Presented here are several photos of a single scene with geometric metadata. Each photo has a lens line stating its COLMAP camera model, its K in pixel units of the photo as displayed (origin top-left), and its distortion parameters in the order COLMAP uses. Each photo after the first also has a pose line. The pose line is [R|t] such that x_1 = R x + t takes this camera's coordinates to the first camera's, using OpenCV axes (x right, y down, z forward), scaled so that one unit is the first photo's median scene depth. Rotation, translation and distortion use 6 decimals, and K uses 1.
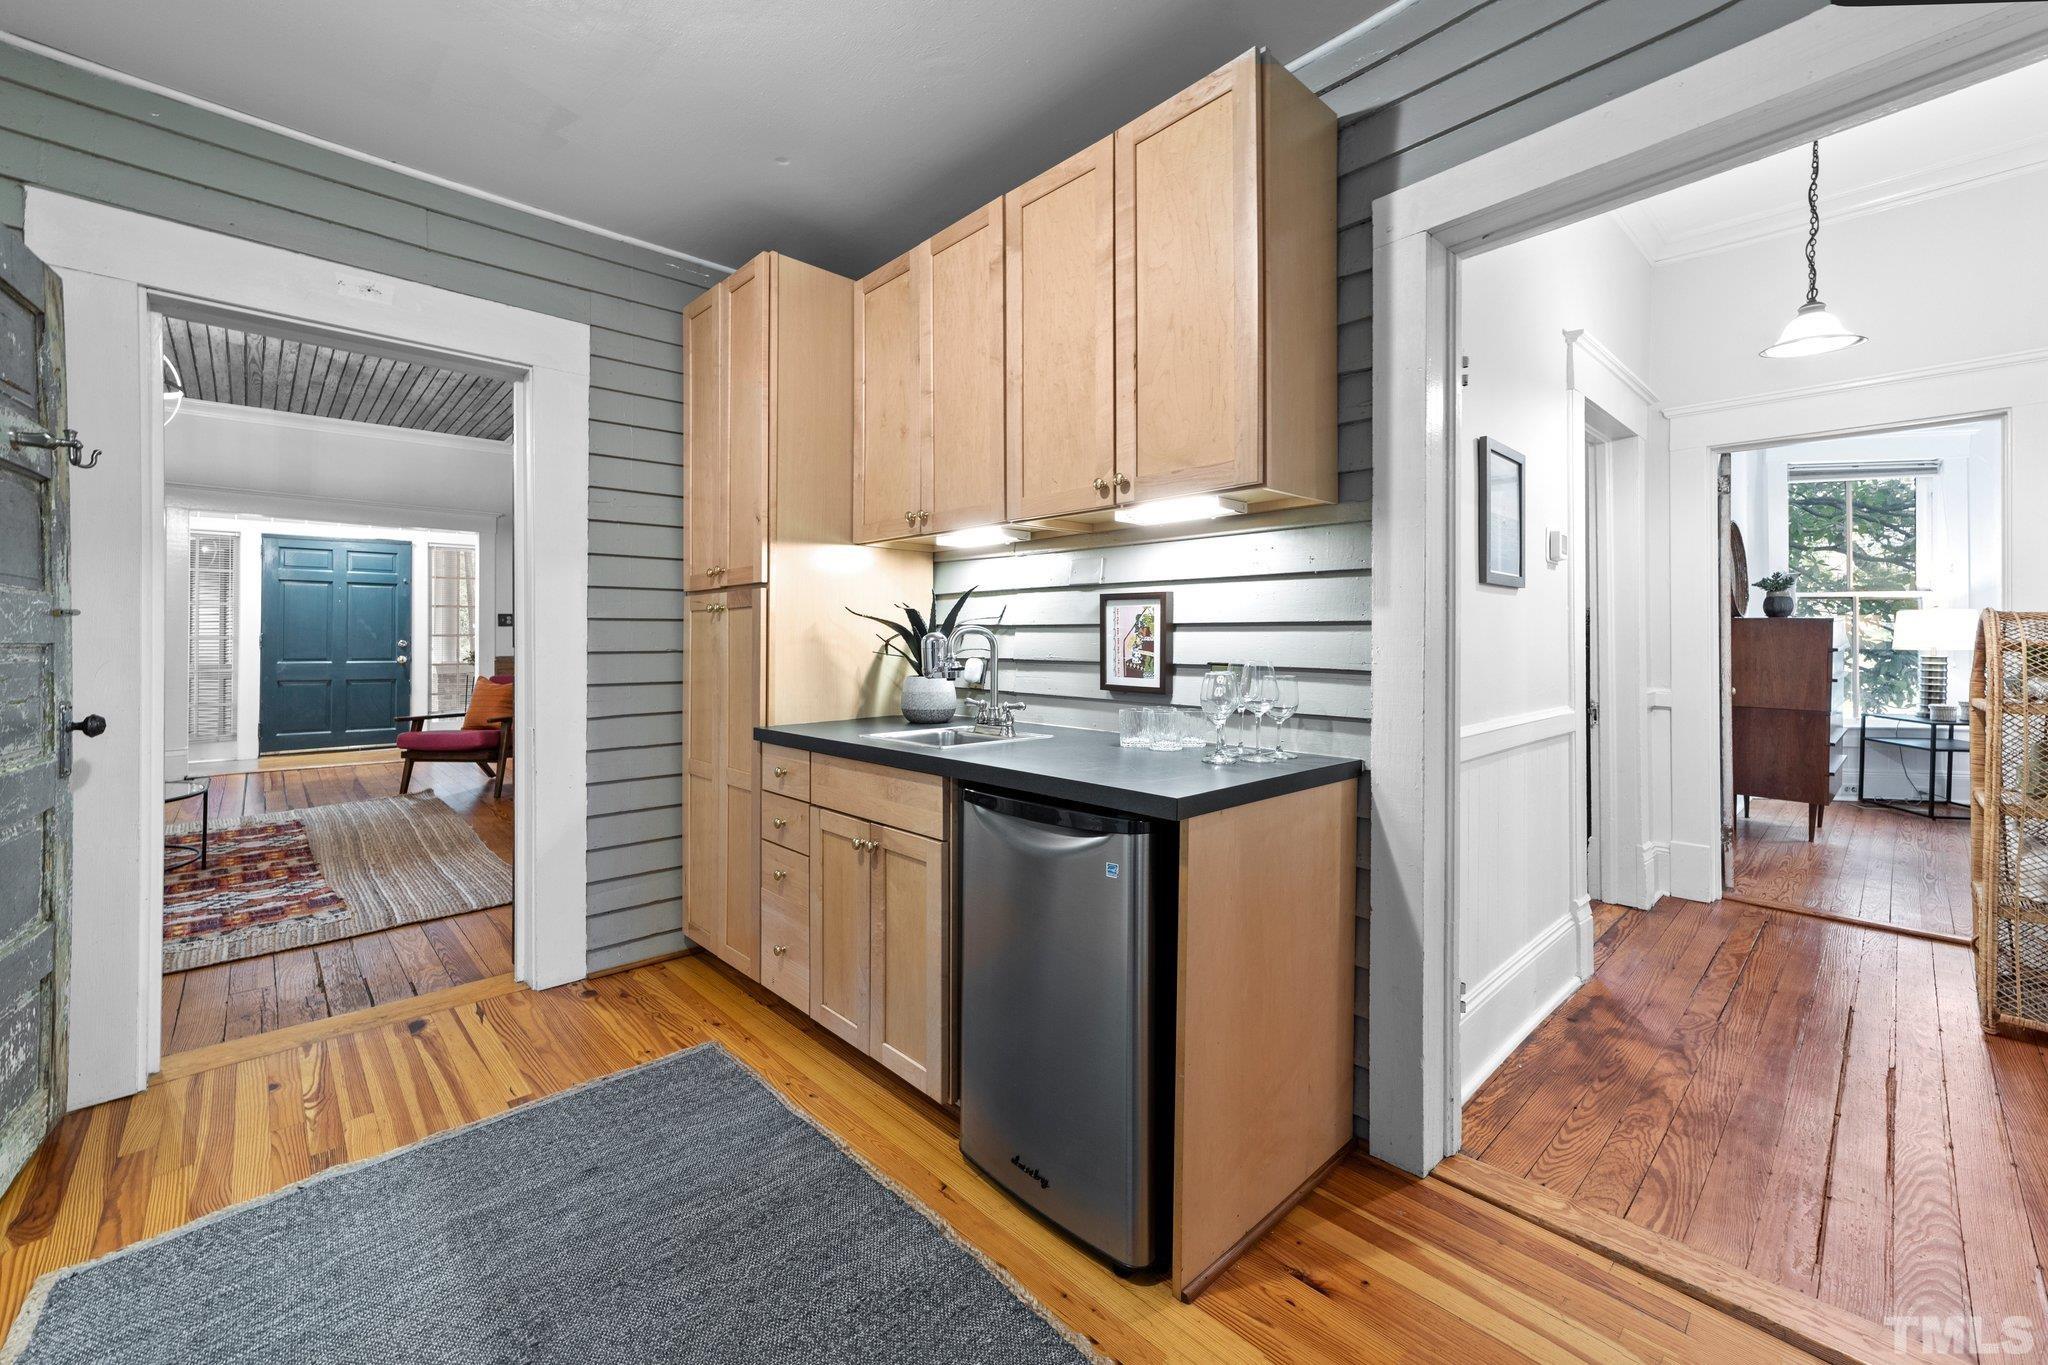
lens RADIAL K [[822.7, 0, 1023.1], [0, 822.7, 637.4], [0, 0, 1]] dist [0.030302, 0.000092]
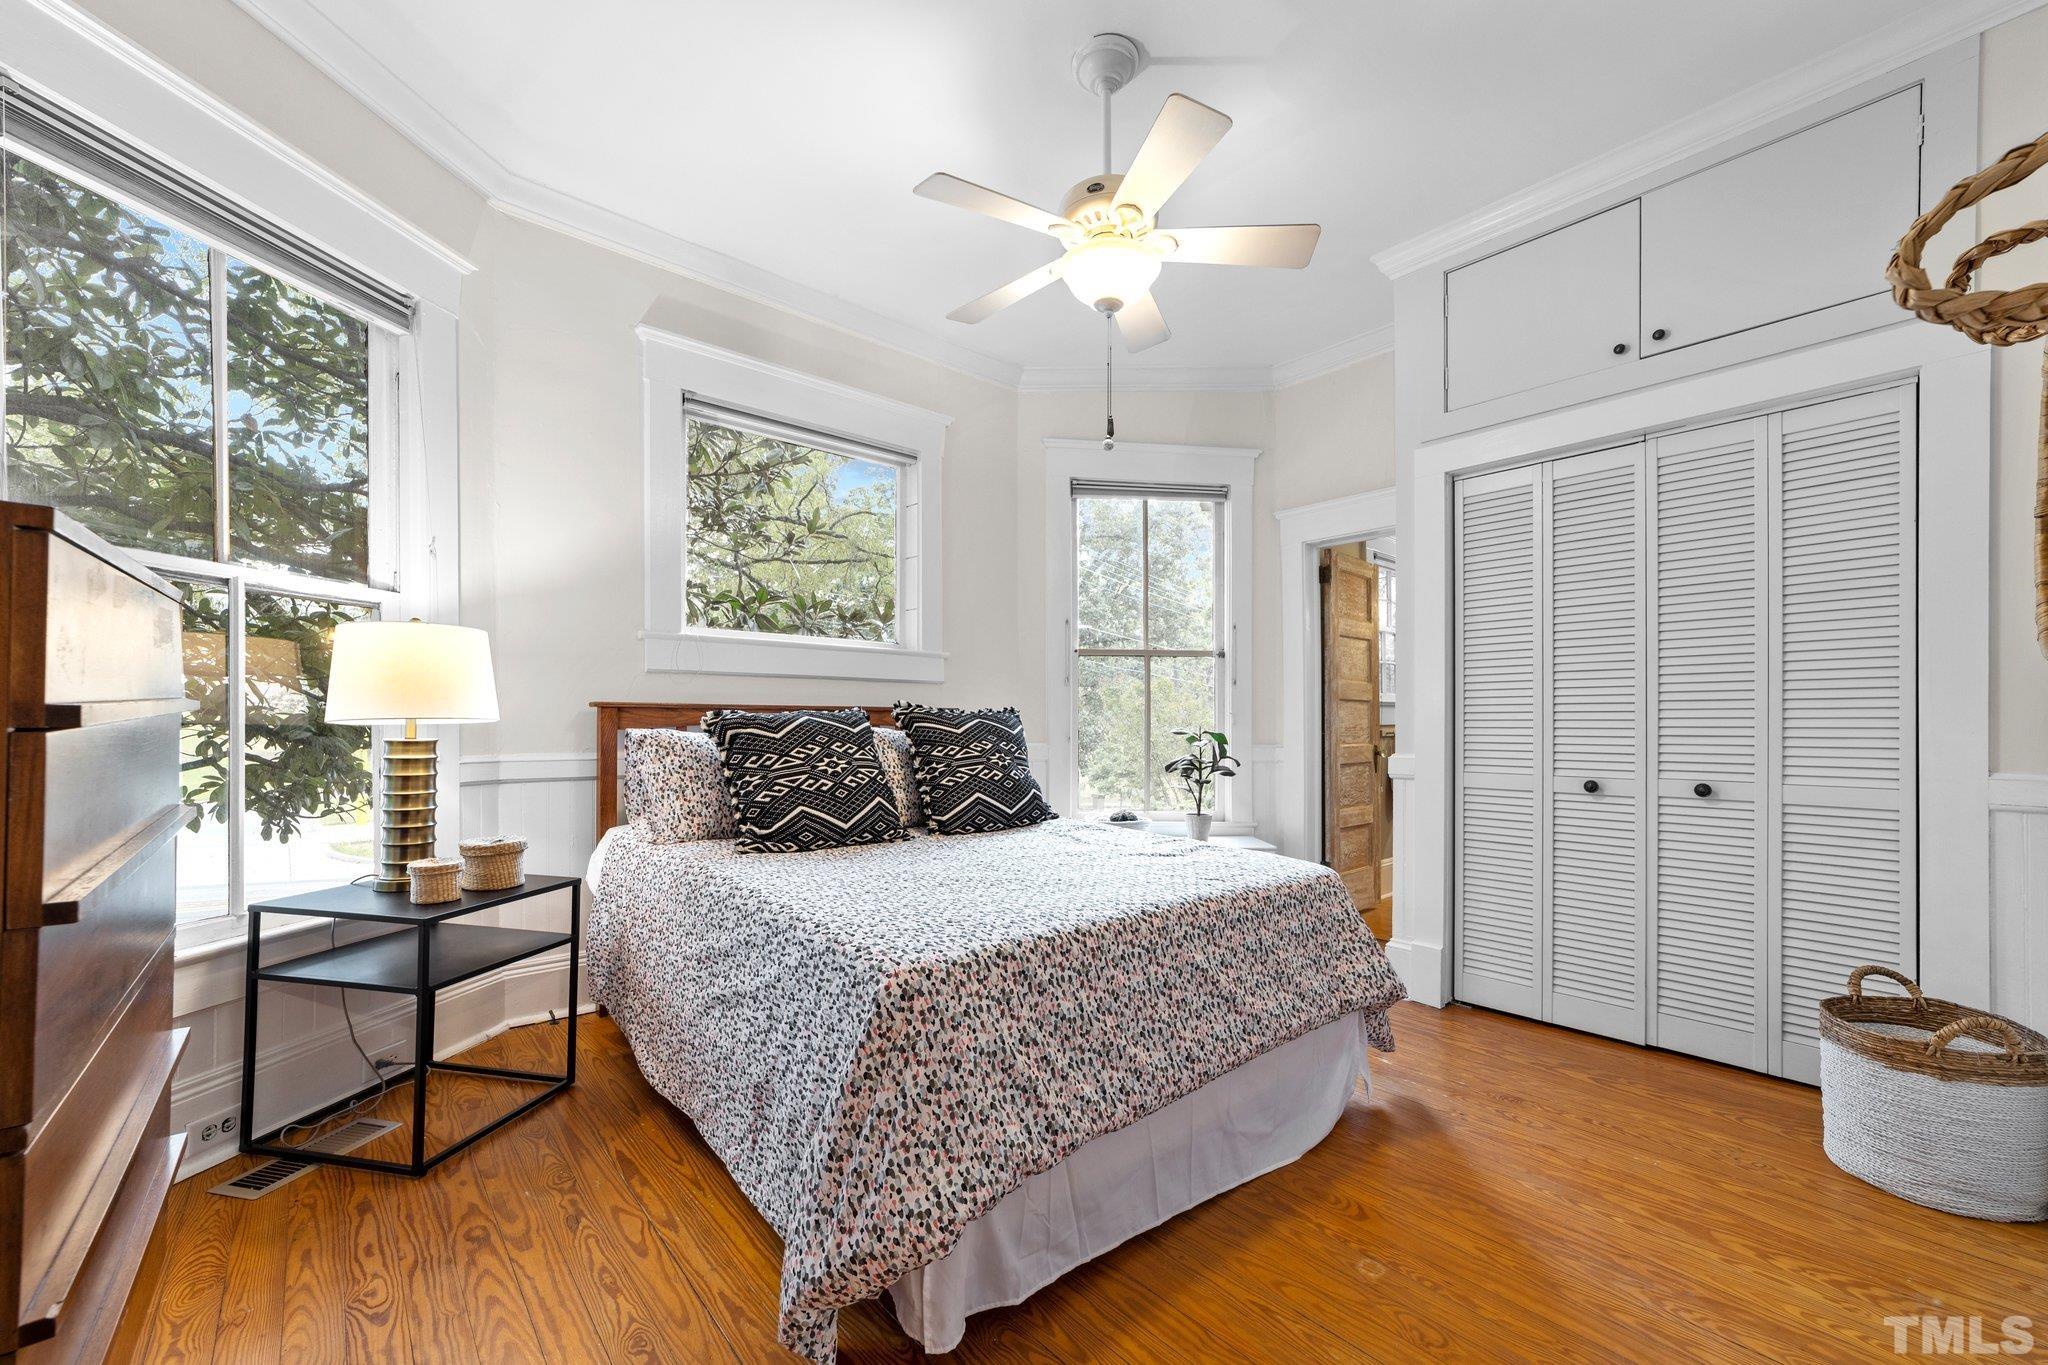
lens RADIAL K [[805.2, 0, 1020.0], [0, 805.2, 730.1], [0, 0, 1]] dist [0.000659, 0.000168]
pose [[0.038572, -0.004839, 0.999244, 0.663696], [-0.006682, 0.999965, 0.005100, 0.012863], [-0.999233, -0.006874, 0.038538, 0.663811]]
